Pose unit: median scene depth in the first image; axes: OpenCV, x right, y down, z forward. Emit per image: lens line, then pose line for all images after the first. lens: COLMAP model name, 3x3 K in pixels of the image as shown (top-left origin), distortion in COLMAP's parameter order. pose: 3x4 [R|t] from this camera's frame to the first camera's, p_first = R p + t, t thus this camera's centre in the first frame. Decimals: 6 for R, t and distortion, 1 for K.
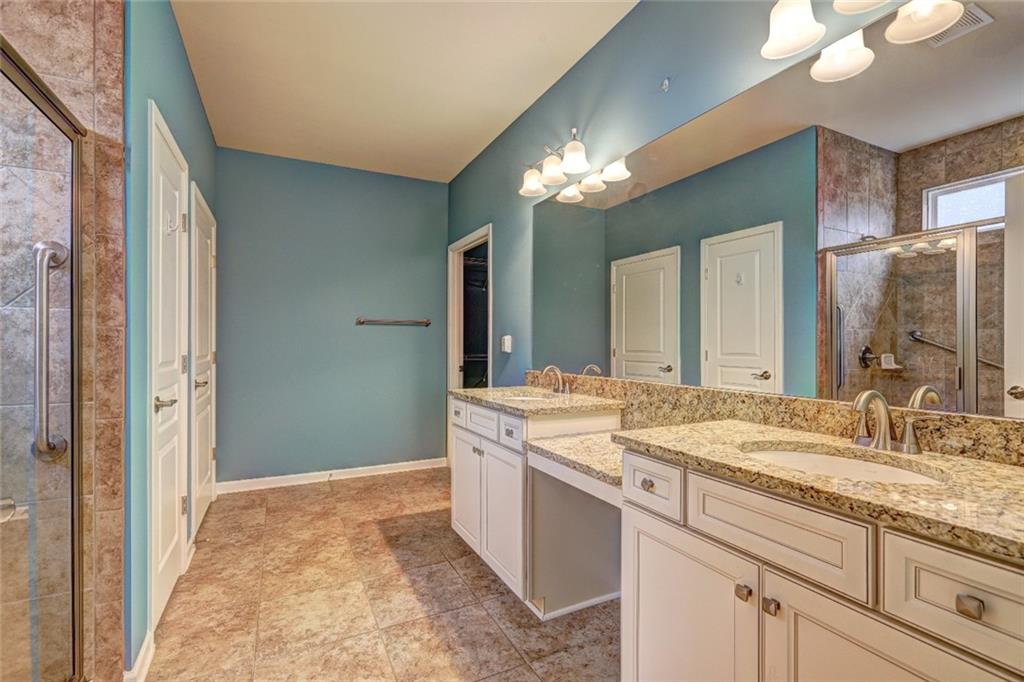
lens RADIAL K [[458.9, 0, 514.3], [0, 458.9, 342.2], [0, 0, 1]] dist [-0.001457, 0.000936]
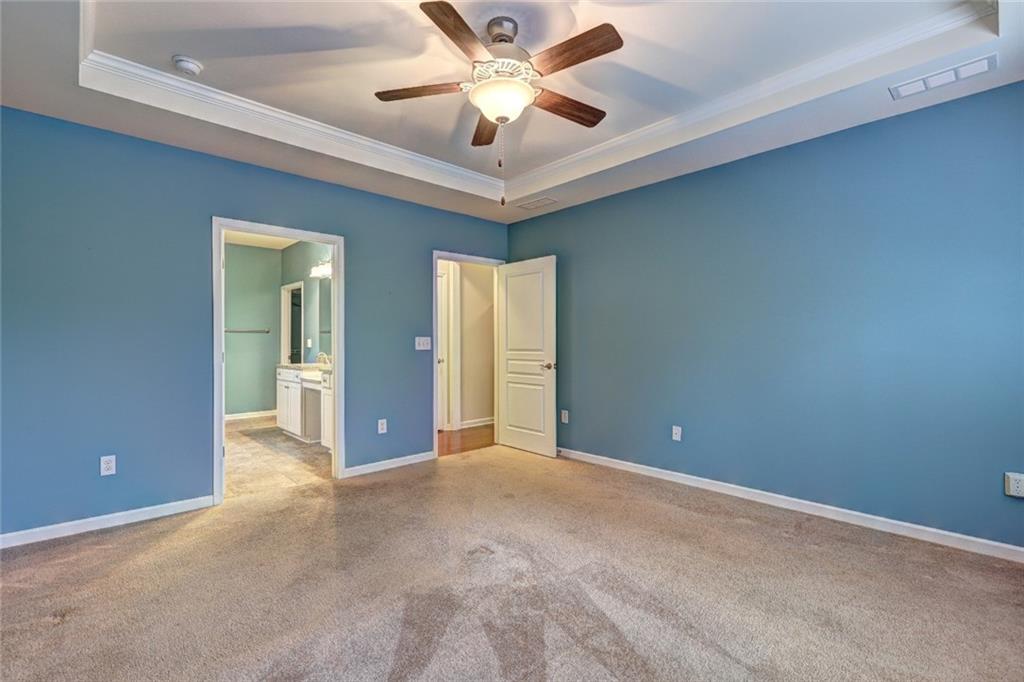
lens RADIAL K [[458.9, 0, 507.5], [0, 458.9, 339.8], [0, 0, 1]] dist [-0.001457, 0.000936]
pose [[0.963788, -0.000583, 0.266669, 0.286945], [0.001669, 0.999991, -0.003845, -0.001866], [-0.266665, 0.004151, 0.963780, -1.188017]]
